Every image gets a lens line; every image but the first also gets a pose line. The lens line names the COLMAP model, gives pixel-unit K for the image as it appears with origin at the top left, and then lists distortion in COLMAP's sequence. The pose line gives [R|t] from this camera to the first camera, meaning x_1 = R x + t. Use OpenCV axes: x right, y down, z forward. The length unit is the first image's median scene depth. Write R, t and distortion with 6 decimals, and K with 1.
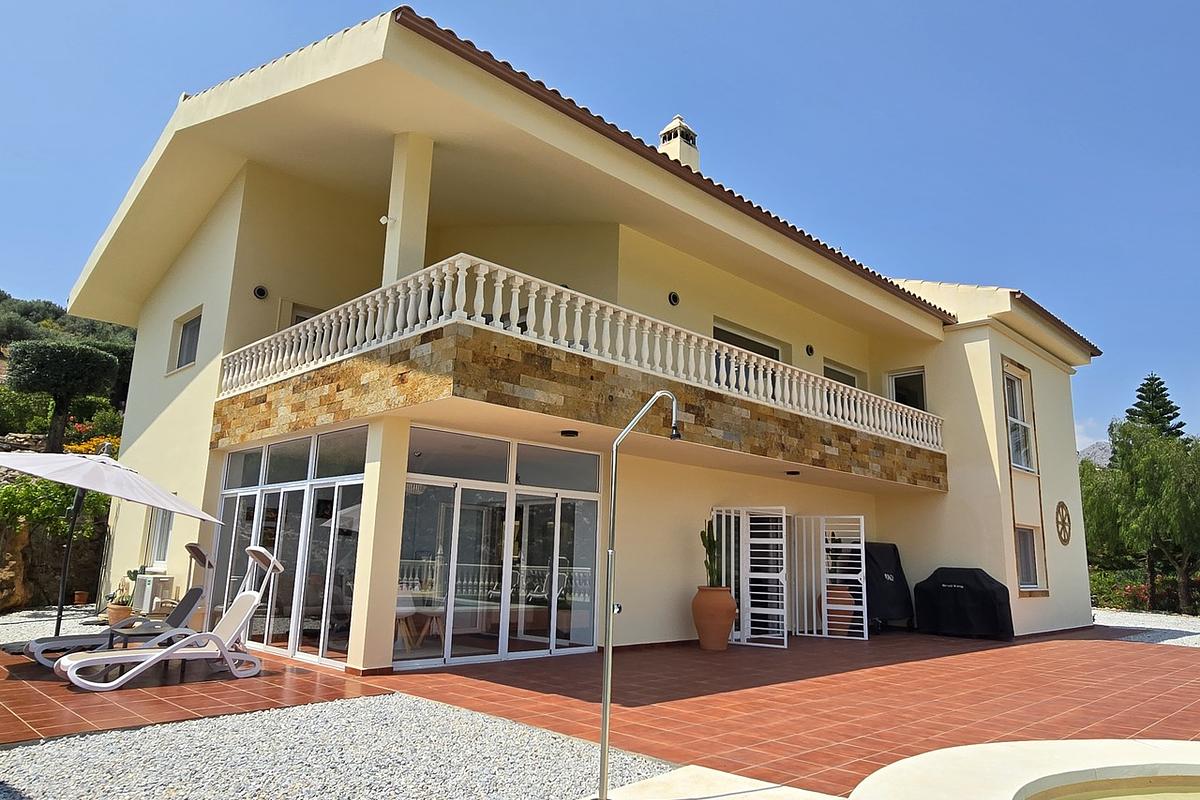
lens RADIAL K [[797.2, 0, 600.0], [0, 797.2, 400.0], [0, 0, 1]] dist [-0.001662, 0.000156]
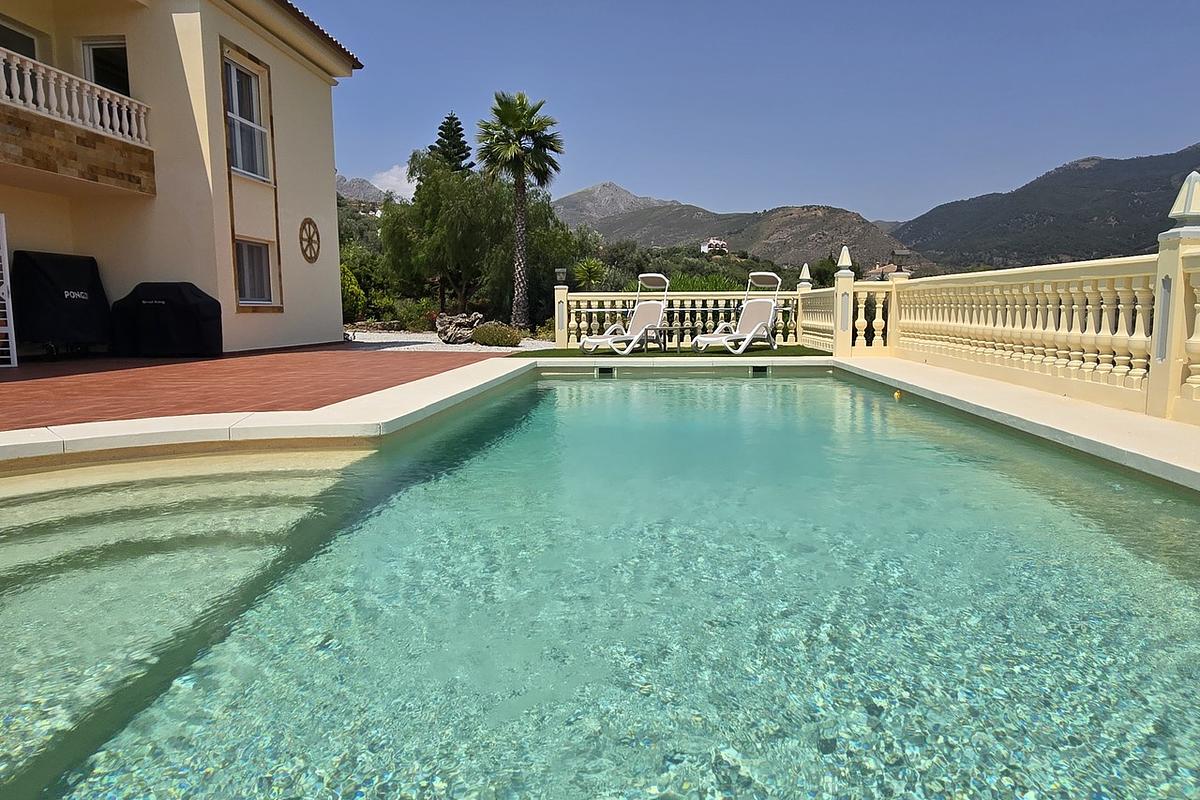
lens RADIAL K [[797.2, 0, 600.0], [0, 797.2, 400.0], [0, 0, 1]] dist [-0.001662, 0.000156]
pose [[0.758317, -0.106440, 0.643138, 0.218745], [-0.097732, 0.956866, 0.273598, 0.042738], [-0.644518, -0.270329, 0.715205, 0.014830]]
